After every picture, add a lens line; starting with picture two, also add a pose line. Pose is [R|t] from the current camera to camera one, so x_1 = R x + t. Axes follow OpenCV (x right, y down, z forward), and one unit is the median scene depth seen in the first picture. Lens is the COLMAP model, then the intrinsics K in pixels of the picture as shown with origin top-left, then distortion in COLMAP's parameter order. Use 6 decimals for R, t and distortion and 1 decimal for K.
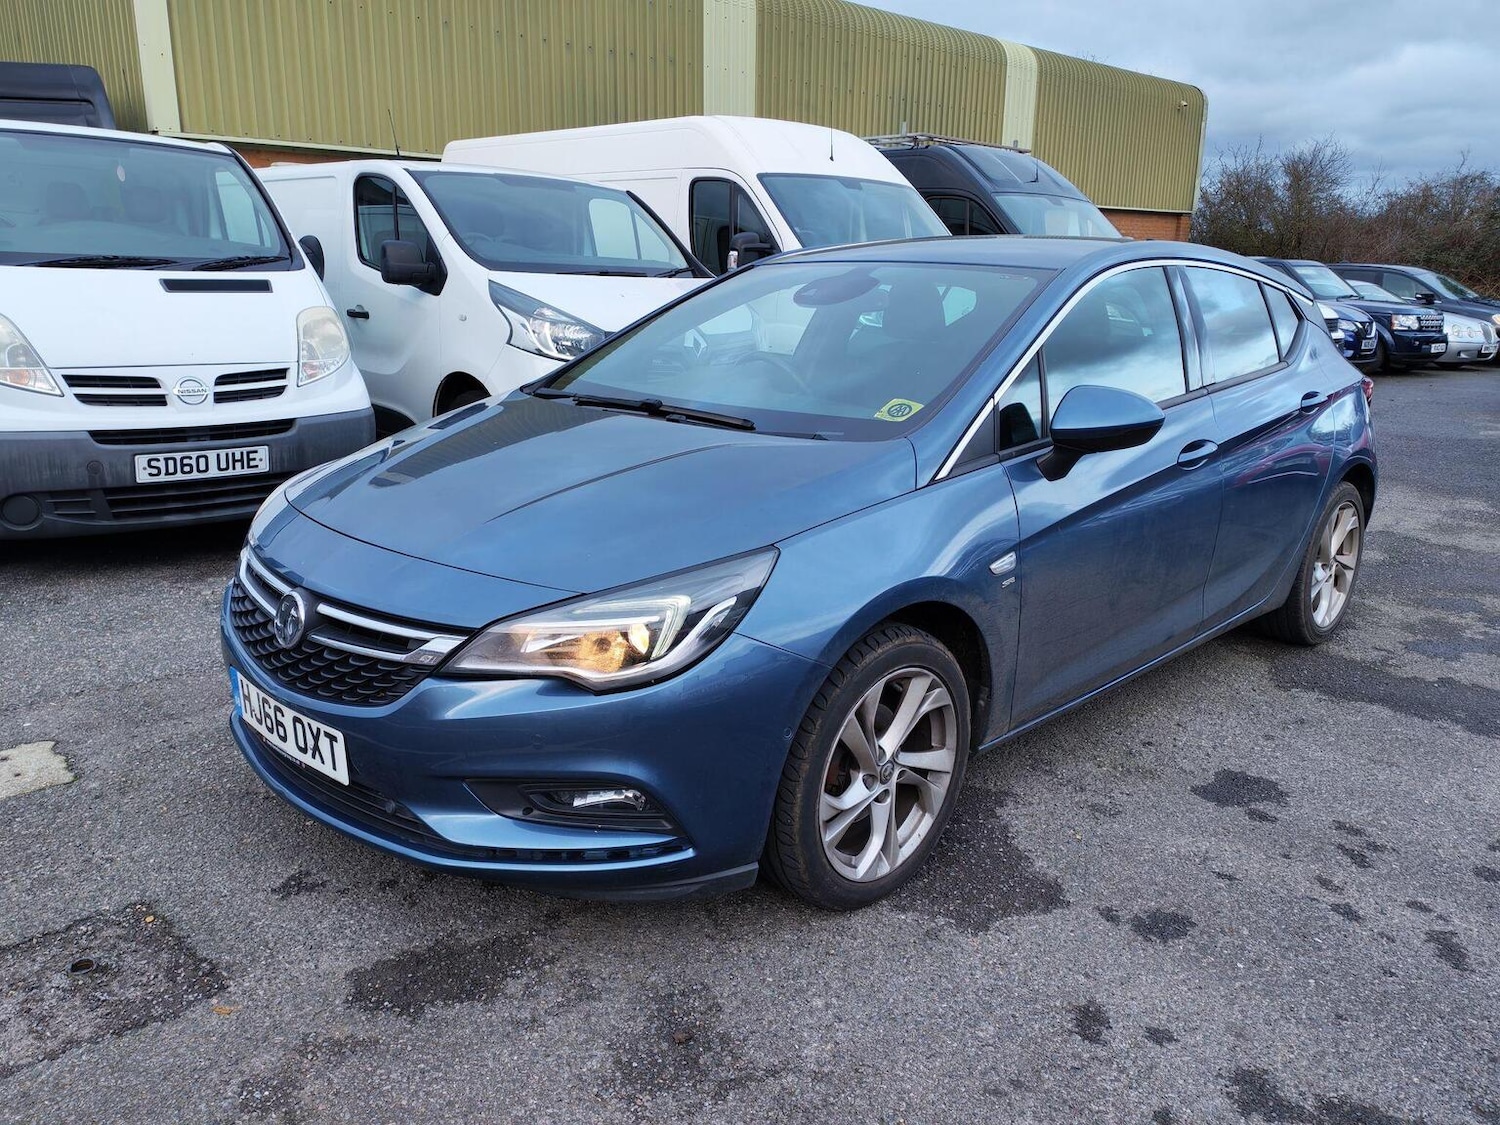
lens RADIAL K [[1120.7, 0, 726.4], [0, 1120.7, 573.7], [0, 0, 1]] dist [0.086410, -0.104320]
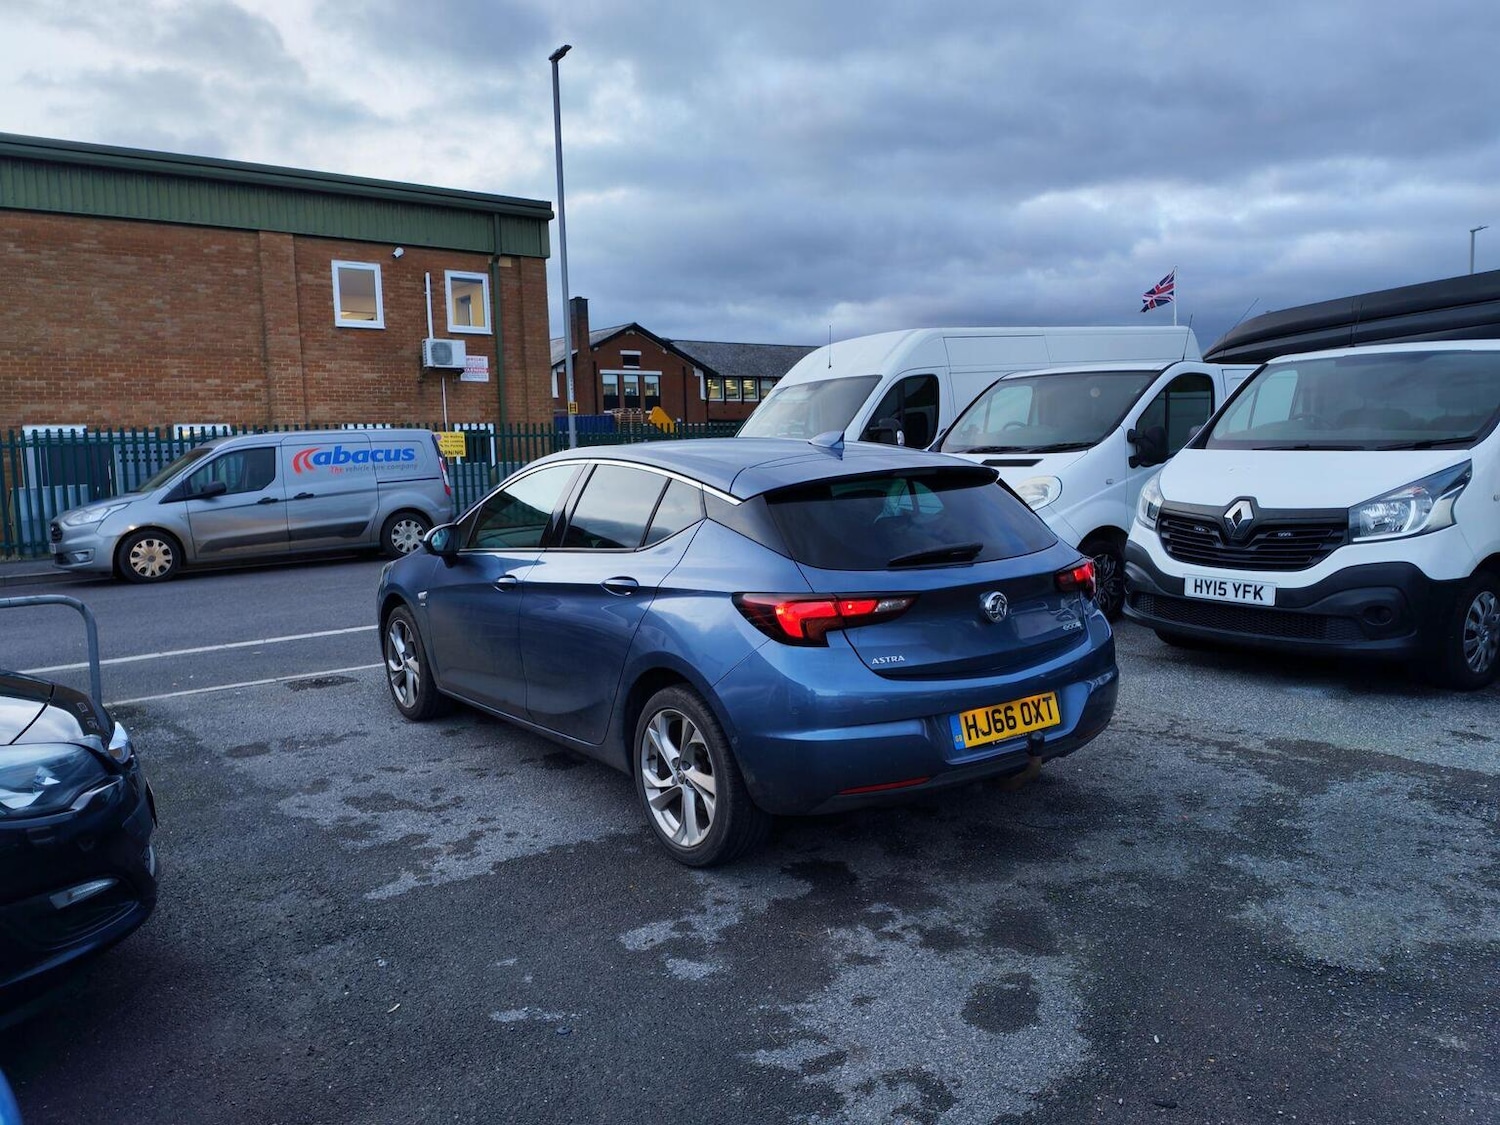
lens RADIAL K [[1120.7, 0, 737.3], [0, 1120.7, 578.2], [0, 0, 1]] dist [0.086410, -0.104320]
pose [[-0.108333, 0.107408, -0.988295, 2.404711], [-0.238270, 0.962363, 0.130708, -0.416105], [0.965138, 0.249641, -0.078663, 1.549644]]
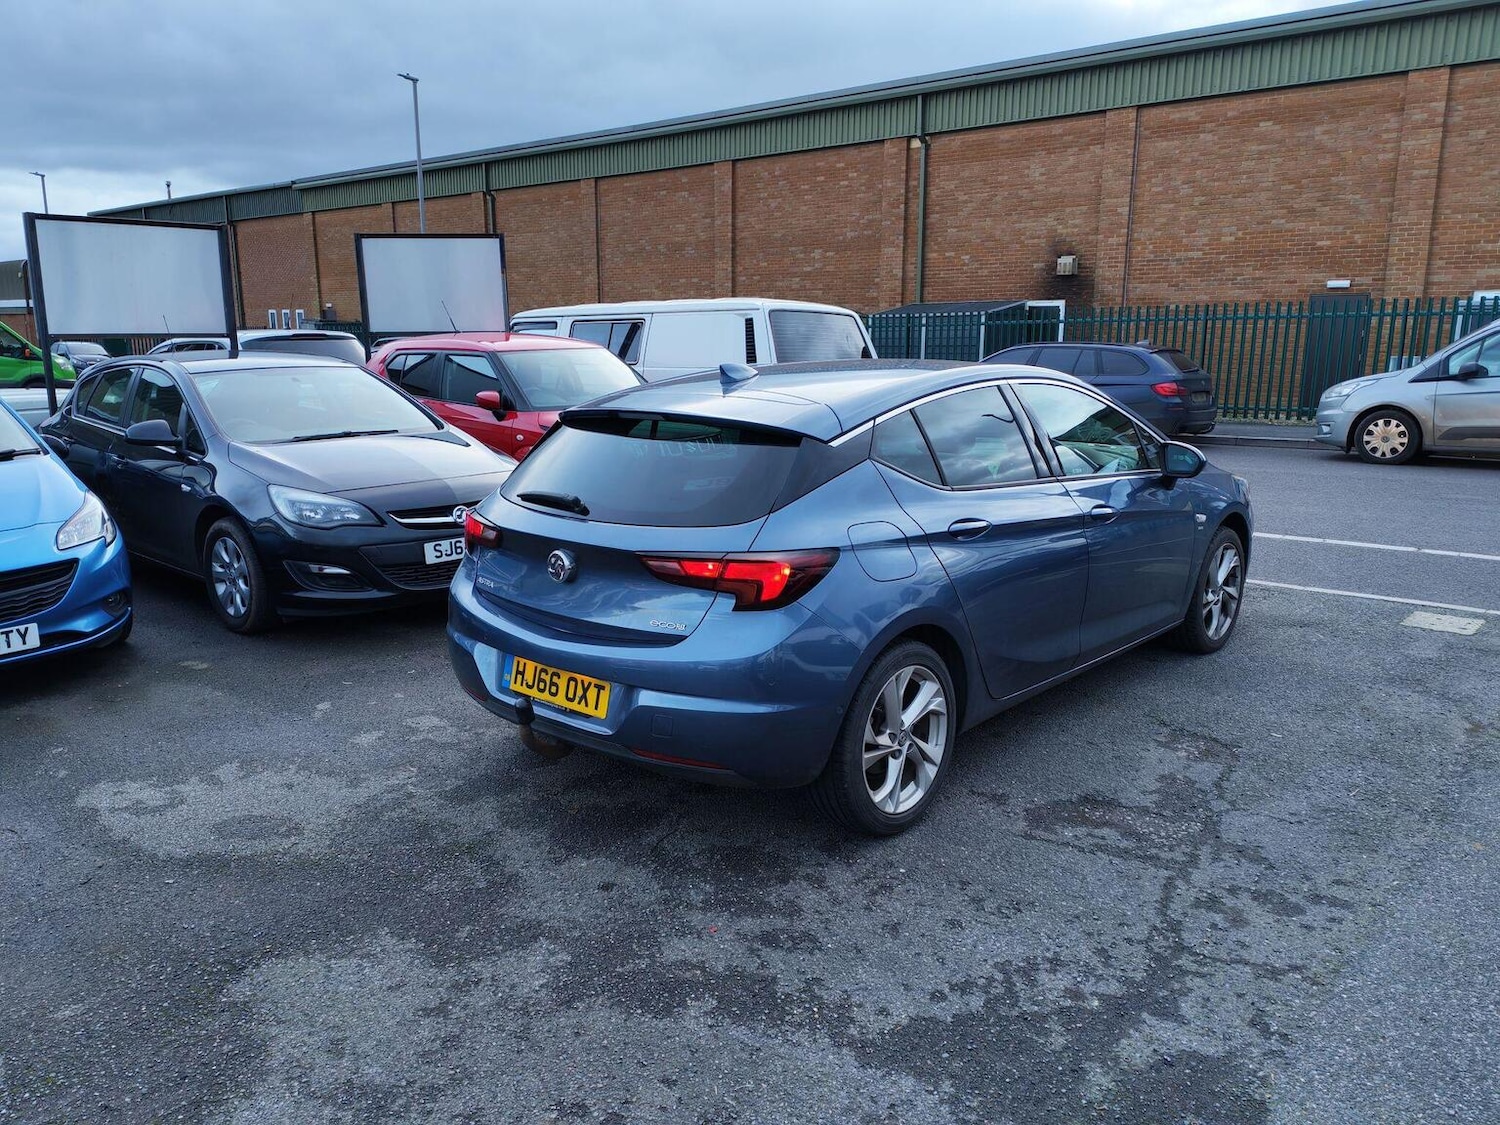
lens RADIAL K [[1120.7, 0, 740.2], [0, 1120.7, 563.0], [0, 0, 1]] dist [0.086410, -0.104320]
pose [[-0.995430, 0.013591, -0.094517, 0.866121], [-0.031009, 0.890163, 0.454586, -0.892163], [0.090314, 0.455440, -0.885674, 2.971018]]
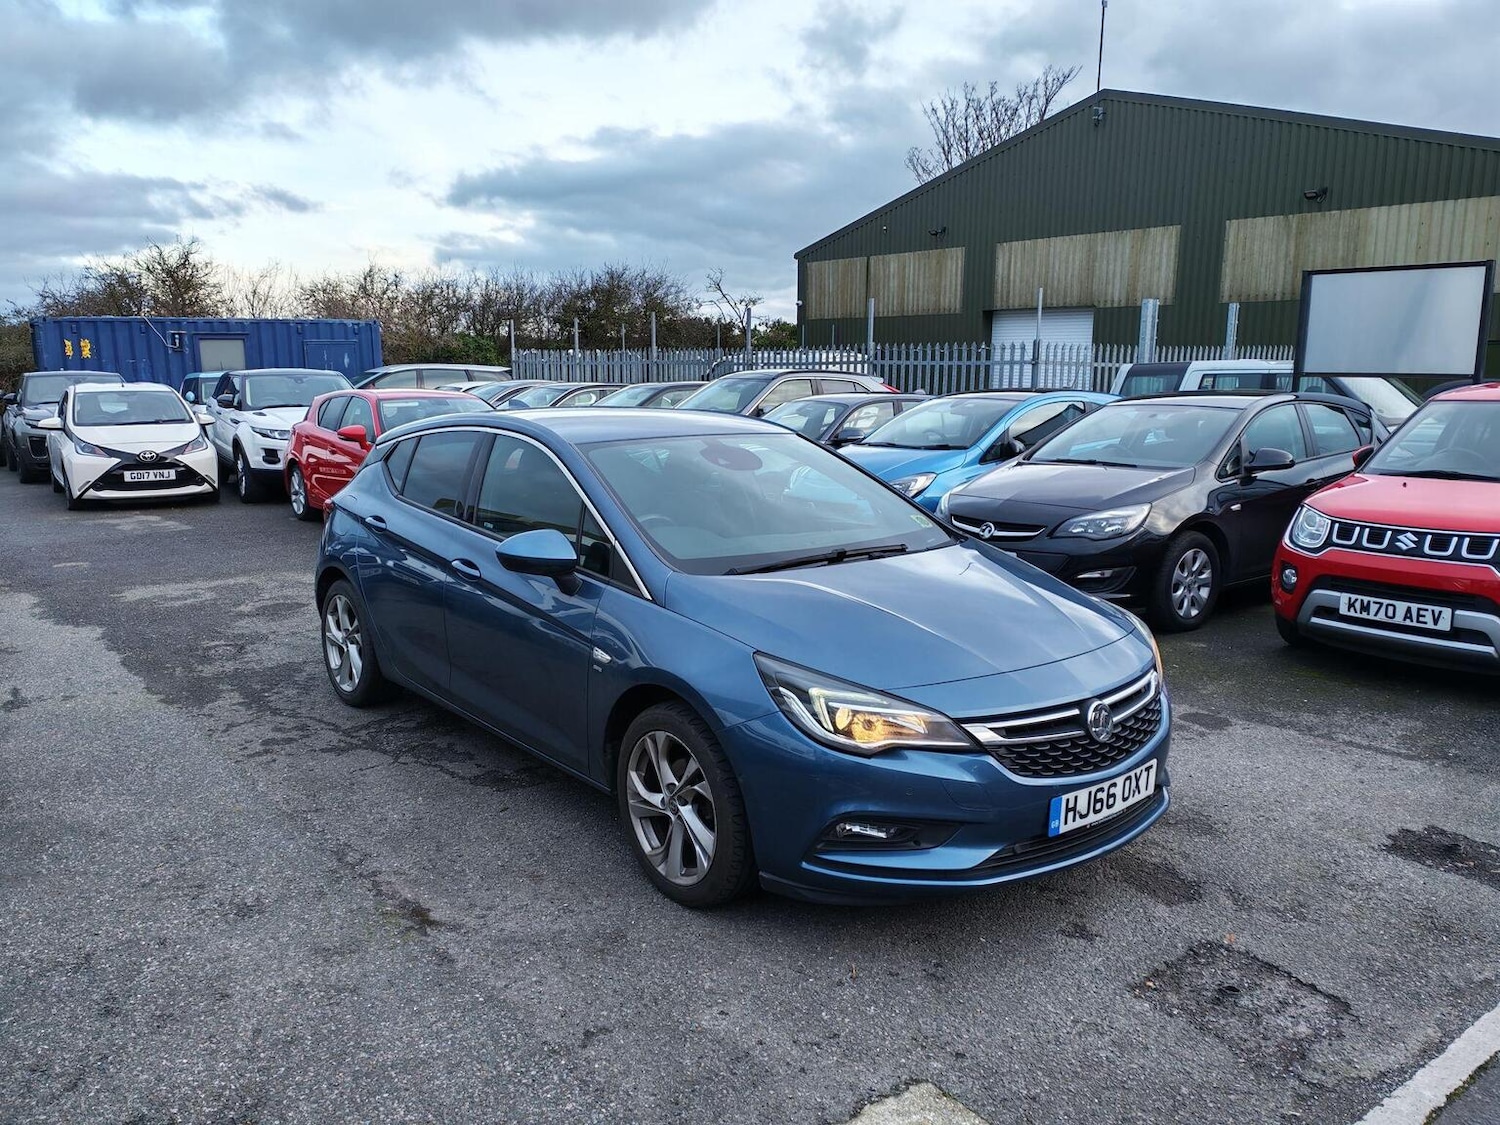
lens RADIAL K [[1120.7, 0, 742.6], [0, 1120.7, 571.8], [0, 0, 1]] dist [0.086410, -0.104320]
pose [[0.081186, -0.196592, 0.977118, -1.547511], [0.263952, 0.949593, 0.169123, -0.432461], [-0.961113, 0.244182, 0.128984, 1.058557]]
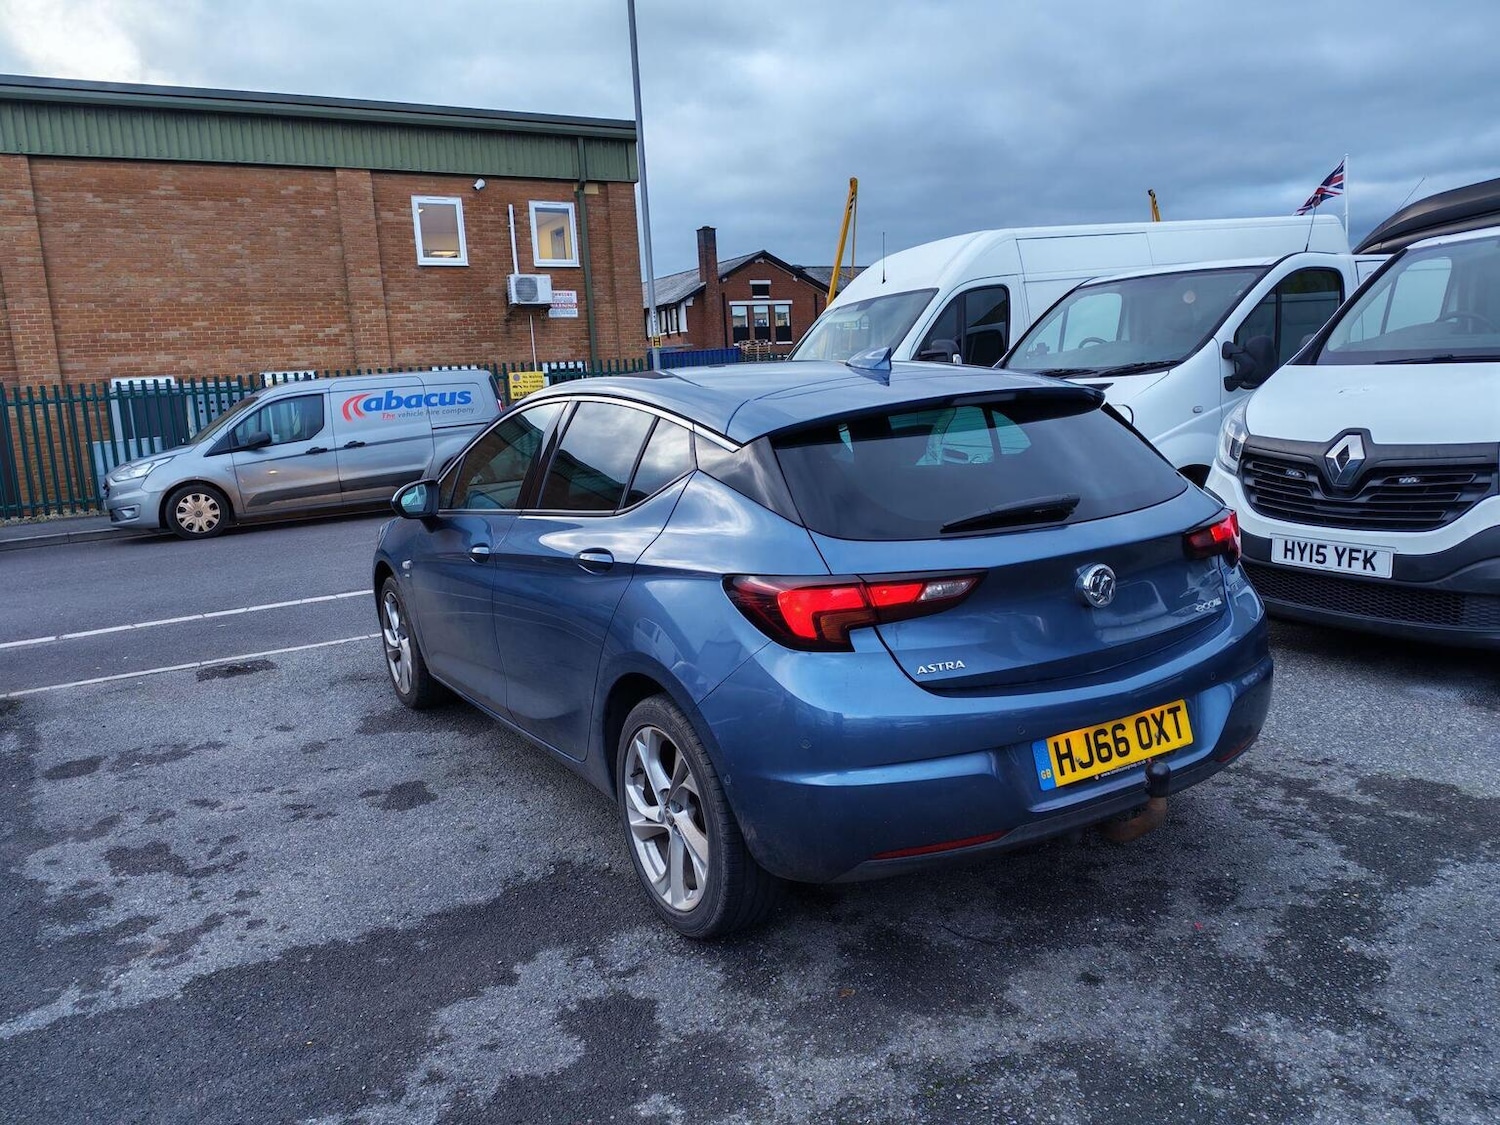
lens RADIAL K [[1120.7, 0, 743.8], [0, 1120.7, 570.2], [0, 0, 1]] dist [0.086410, -0.104320]
pose [[-0.229464, 0.161683, -0.959794, 1.861295], [-0.203242, 0.956408, 0.209703, -0.491235], [0.951861, 0.243190, -0.186600, 1.829079]]
